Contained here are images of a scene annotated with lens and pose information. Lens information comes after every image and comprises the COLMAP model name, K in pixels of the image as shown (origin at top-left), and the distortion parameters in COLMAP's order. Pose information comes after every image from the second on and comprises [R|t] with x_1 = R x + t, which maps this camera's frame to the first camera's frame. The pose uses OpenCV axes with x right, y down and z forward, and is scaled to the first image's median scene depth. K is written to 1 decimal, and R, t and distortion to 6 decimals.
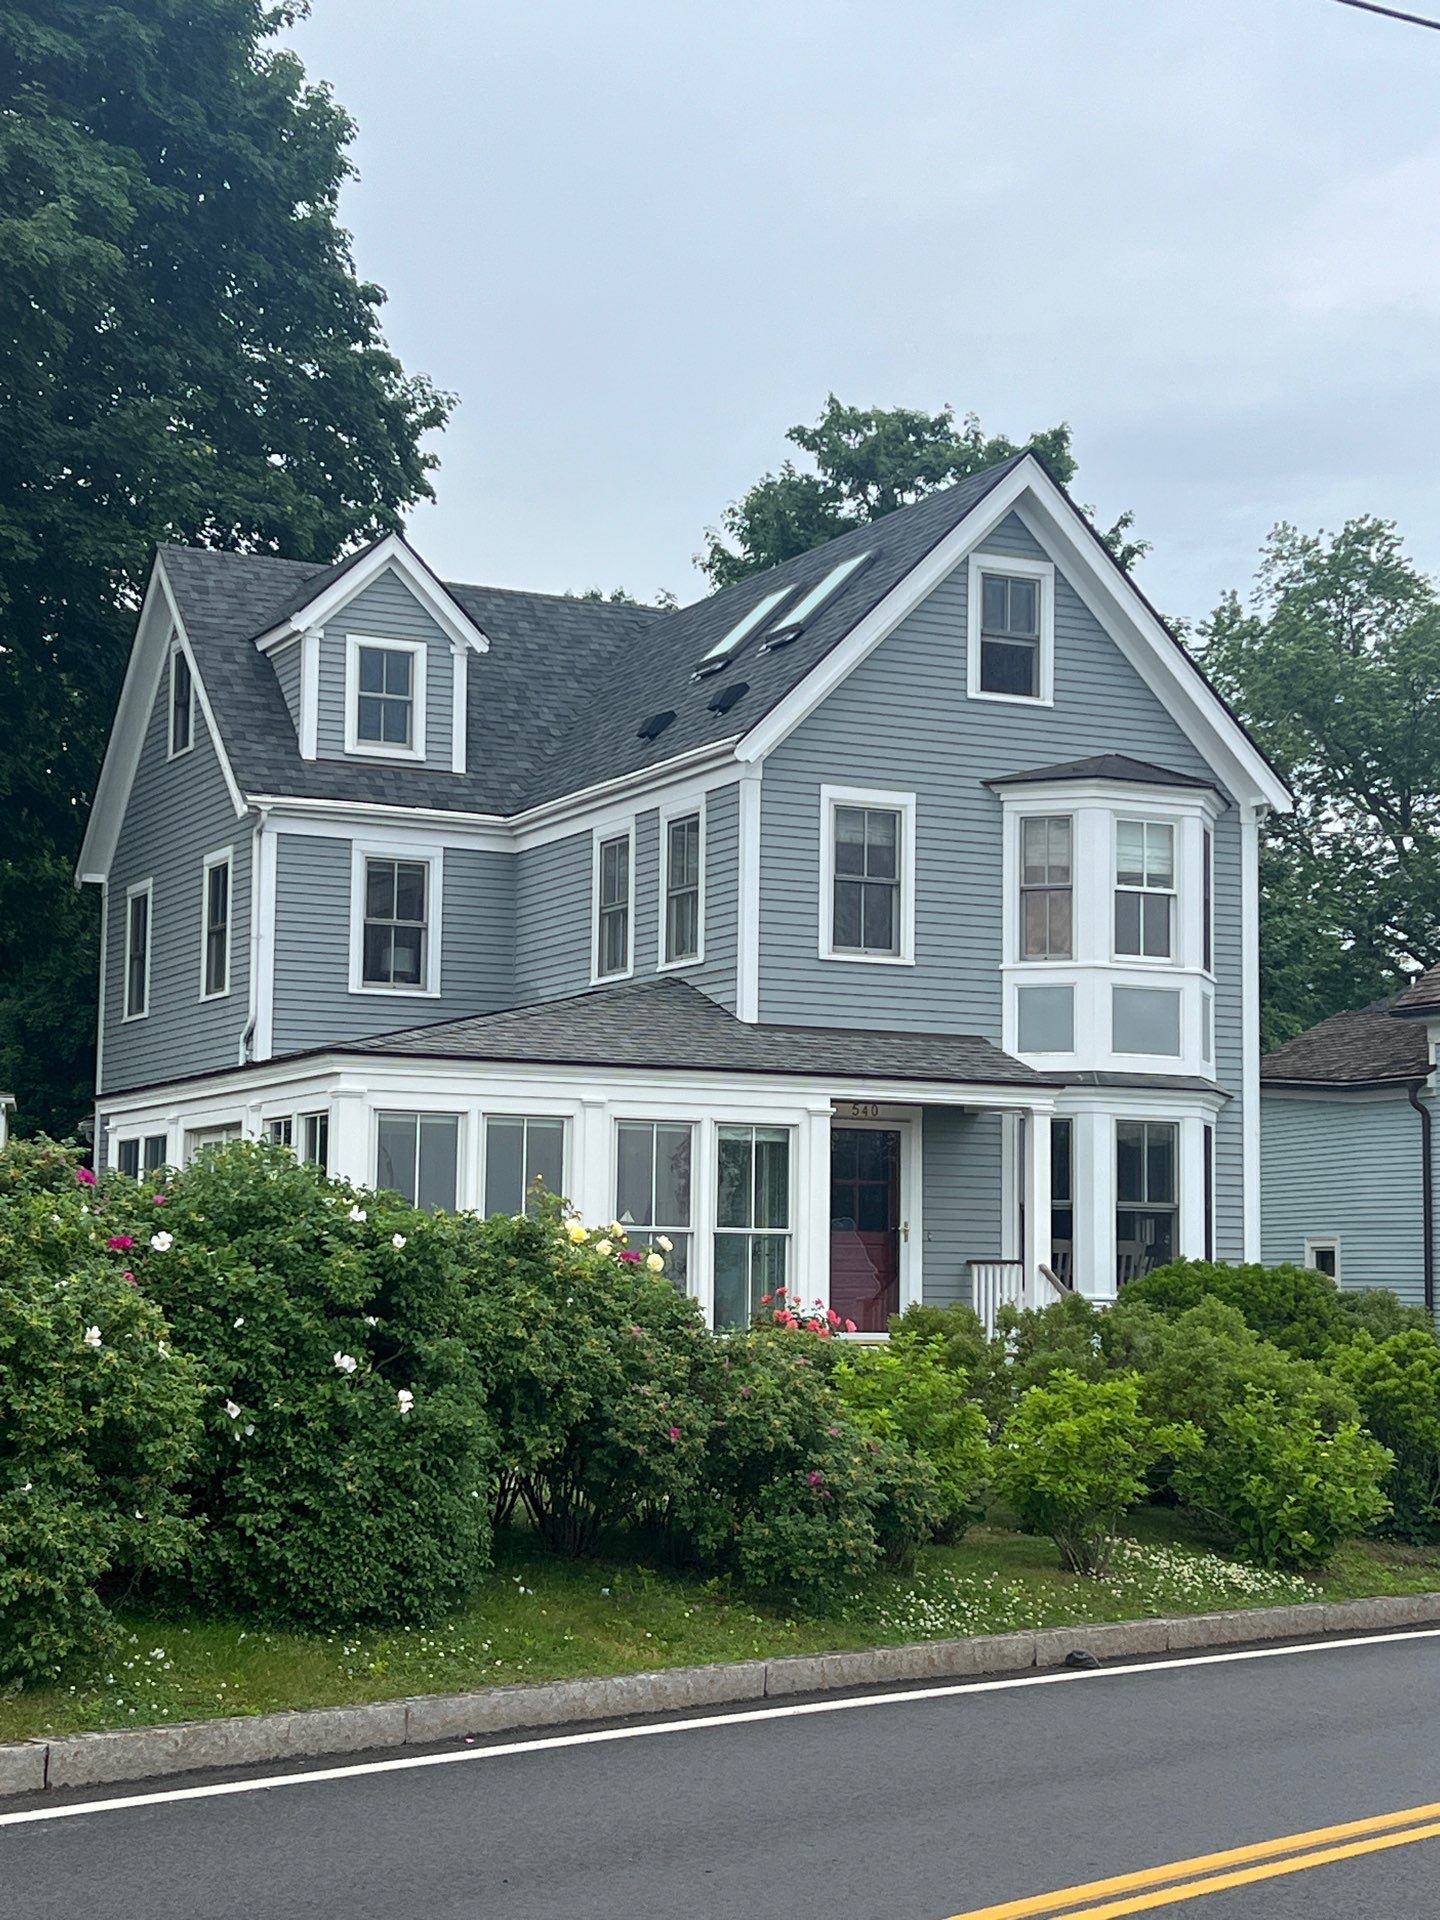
lens RADIAL K [[3093.5, 0, 739.1], [0, 3093.5, 967.4], [0, 0, 1]] dist [0.189693, -0.129604]
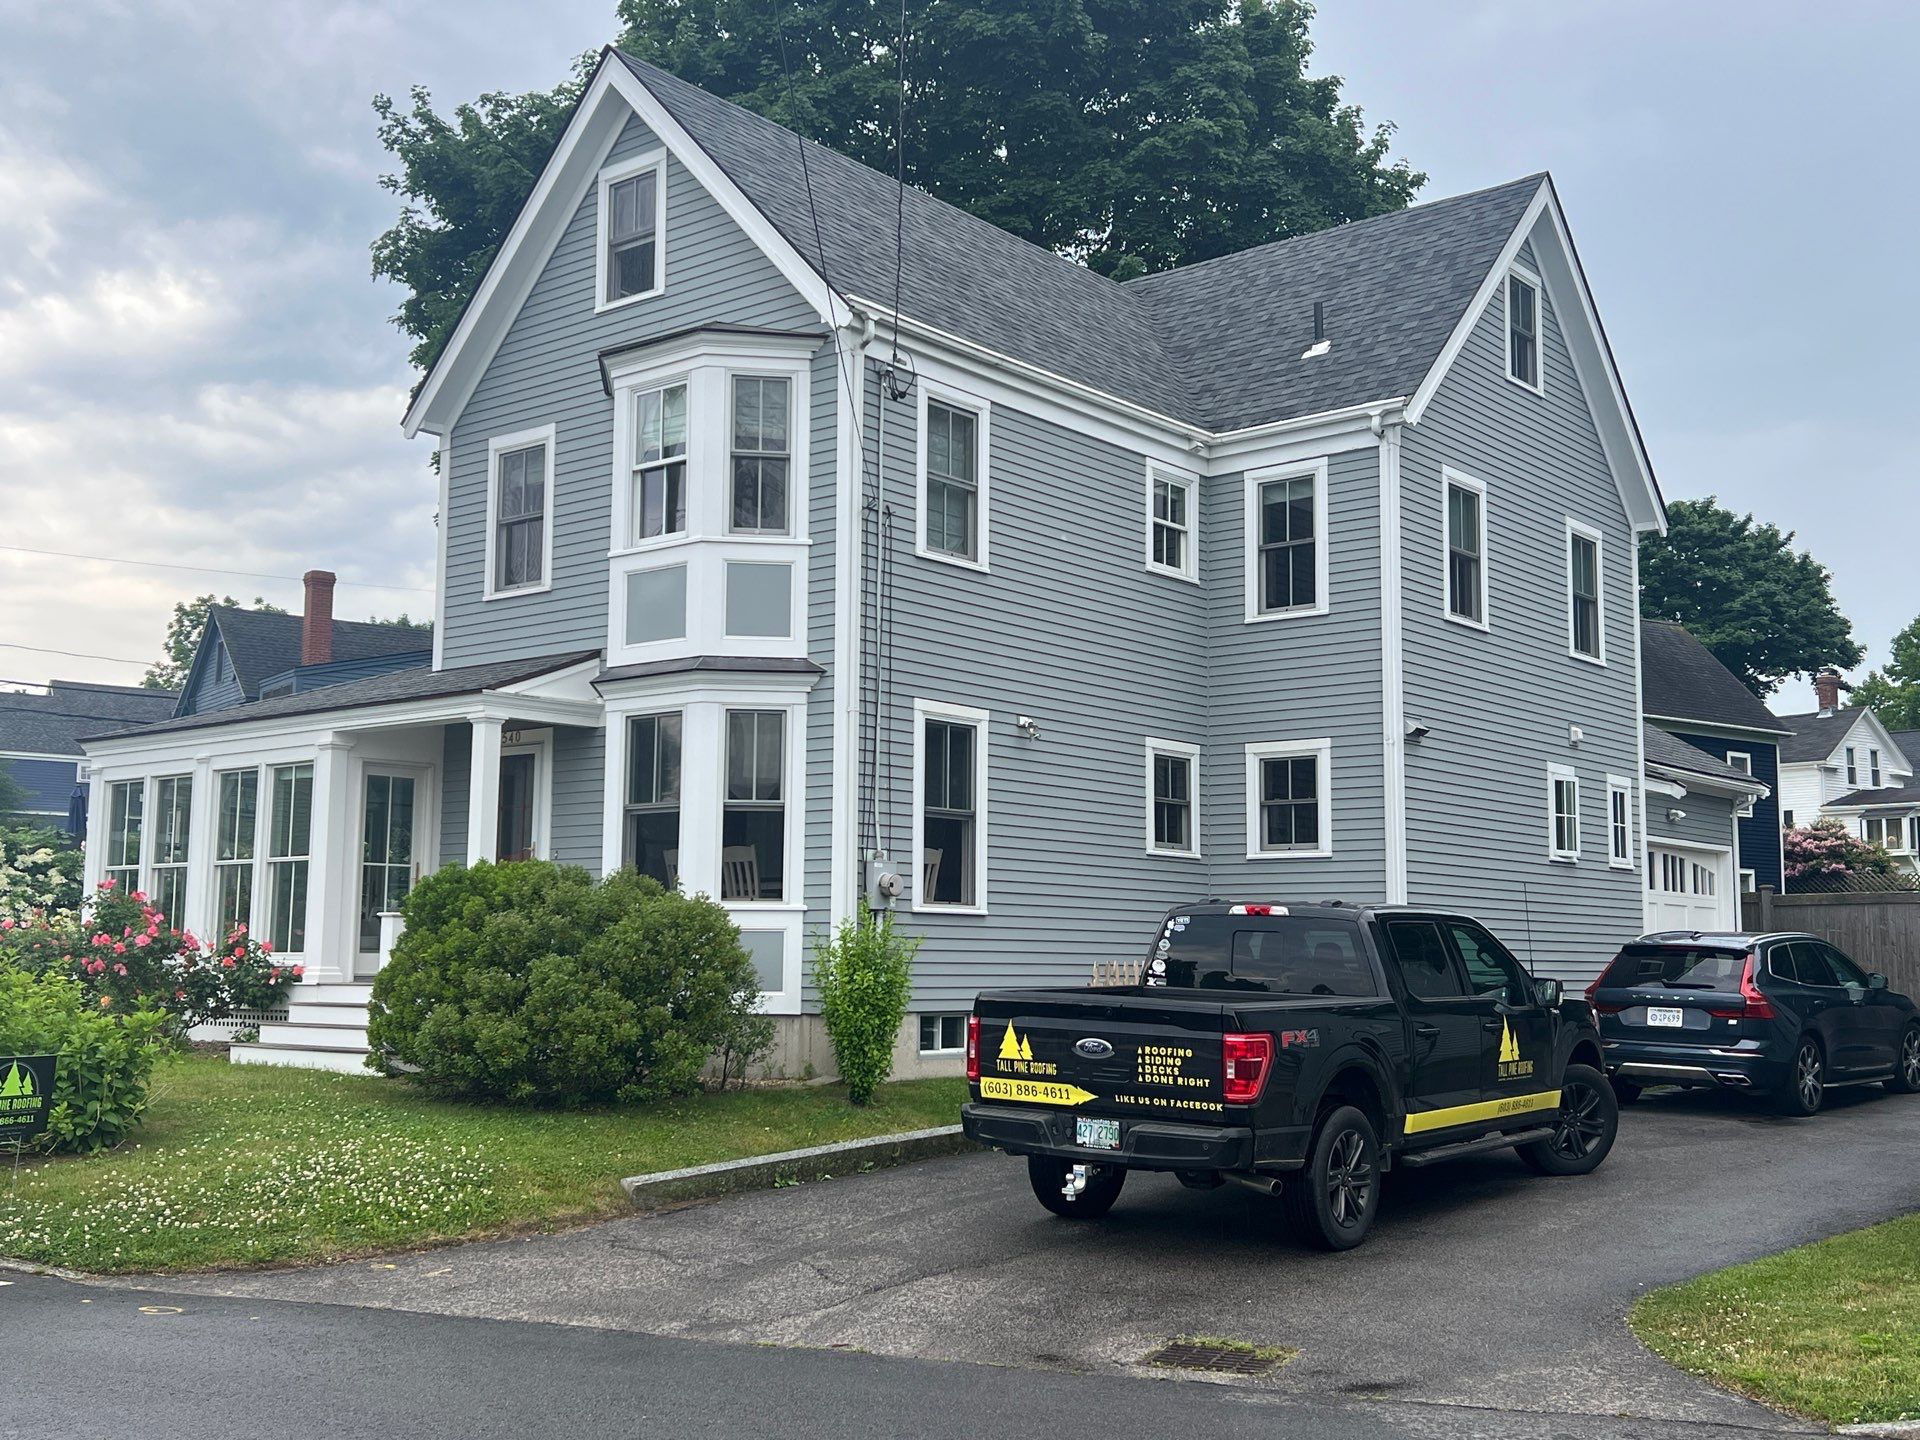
lens RADIAL K [[2020.5, 0, 962.5], [0, 2020.5, 711.9], [0, 0, 1]] dist [0.195137, -0.687120]
pose [[0.408349, -0.122346, -0.904590, 0.689402], [0.093388, 0.991377, -0.091927, 0.109374], [0.908036, -0.046940, 0.416253, 0.815758]]
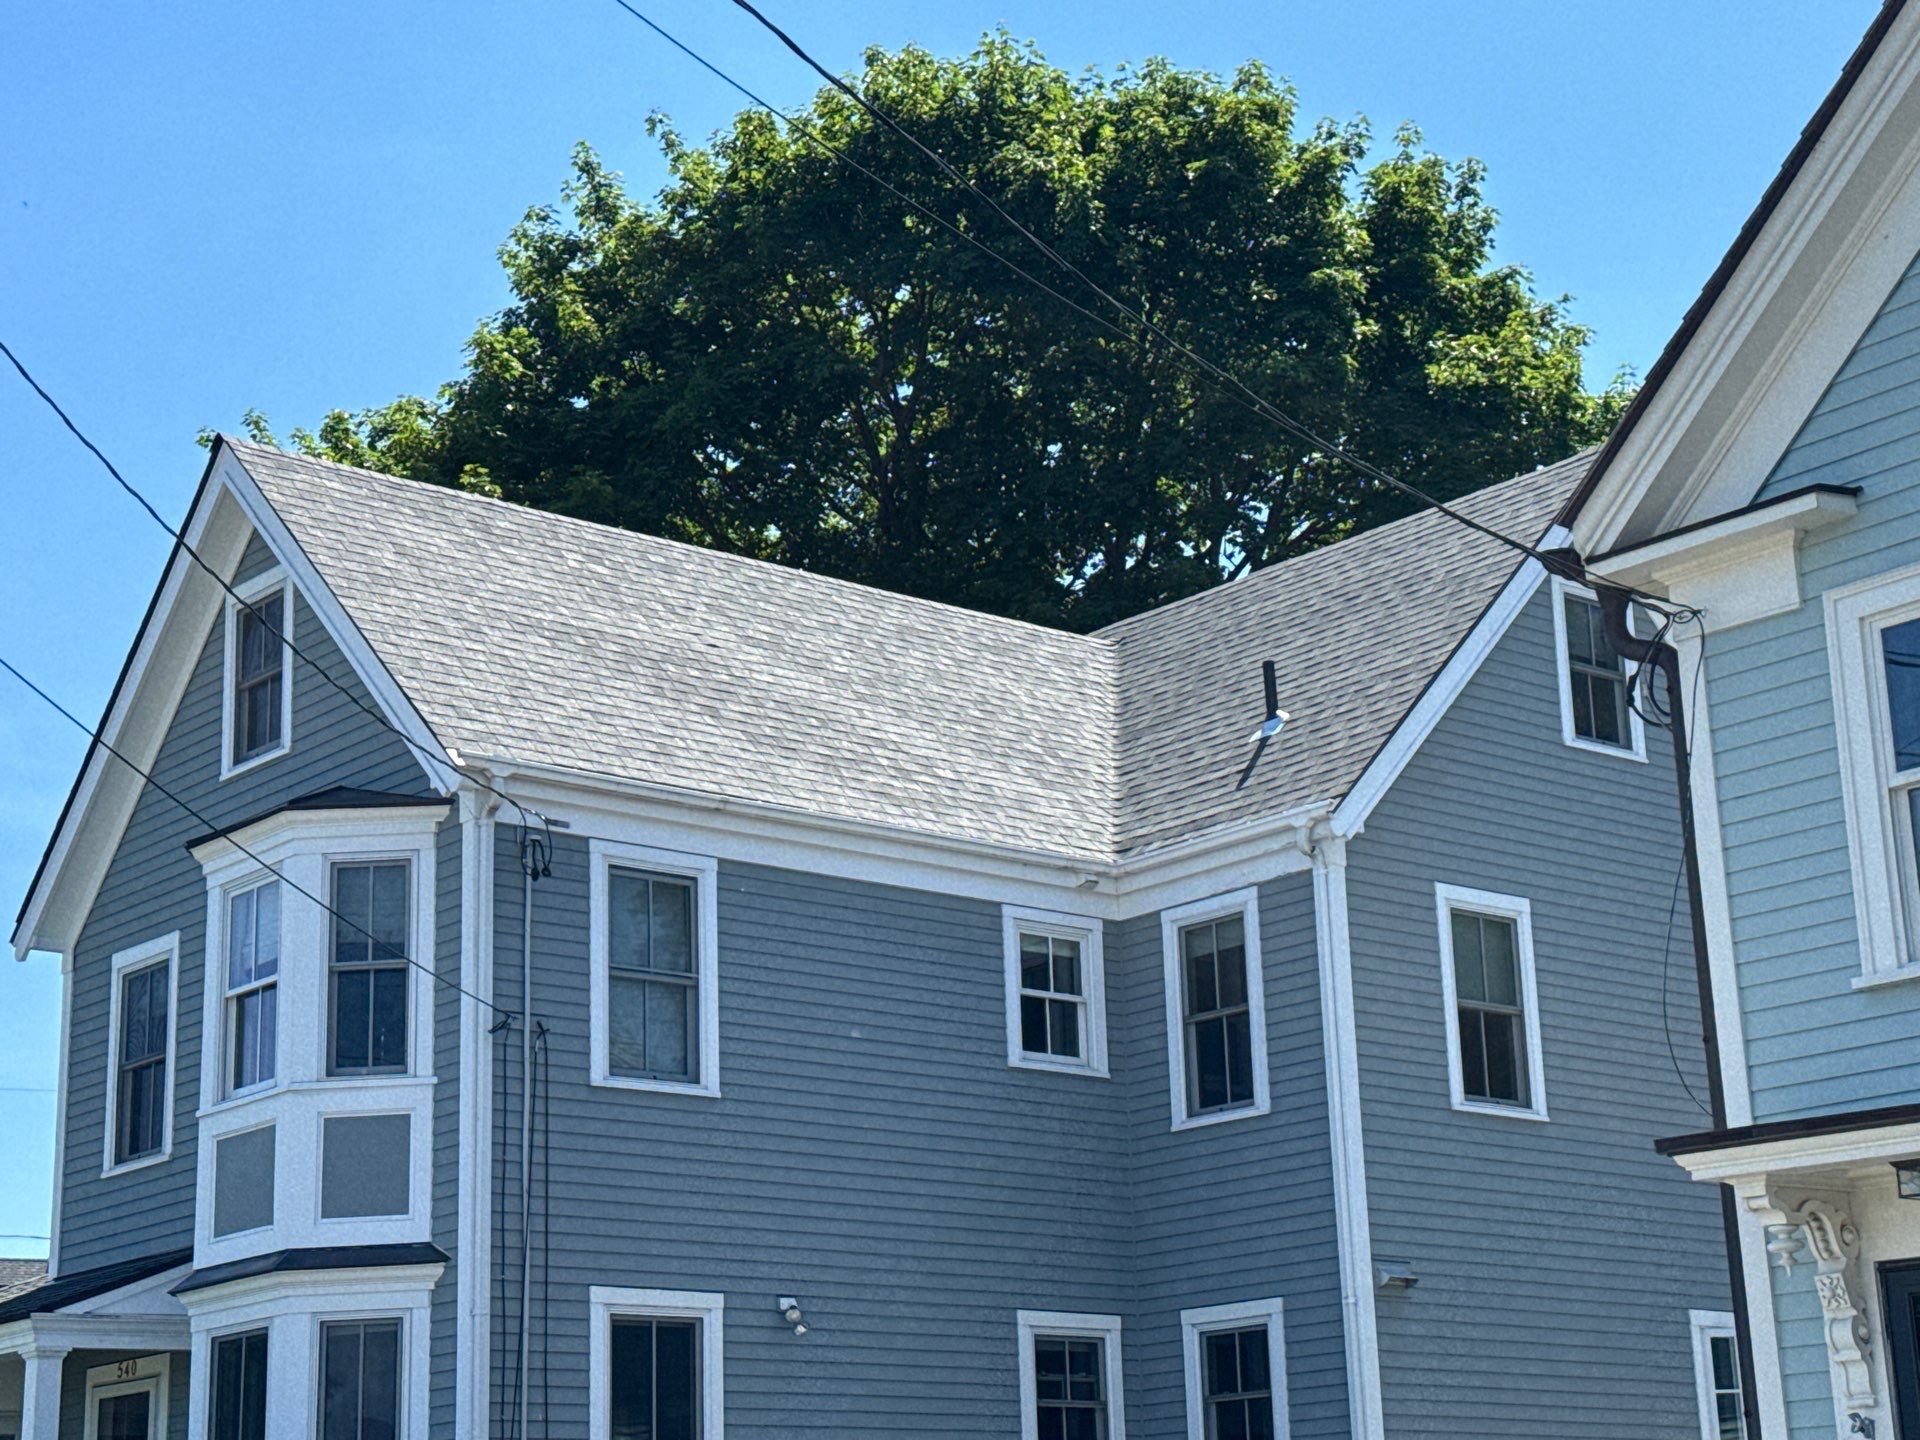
lens RADIAL K [[3330.8, 0, 948.7], [0, 3330.8, 688.2], [0, 0, 1]] dist [0.149809, -0.130398]
pose [[0.239528, -0.287703, -0.927283, 0.855278], [0.136285, 0.955593, -0.261283, 0.123626], [0.961276, -0.063790, 0.268101, 0.939316]]
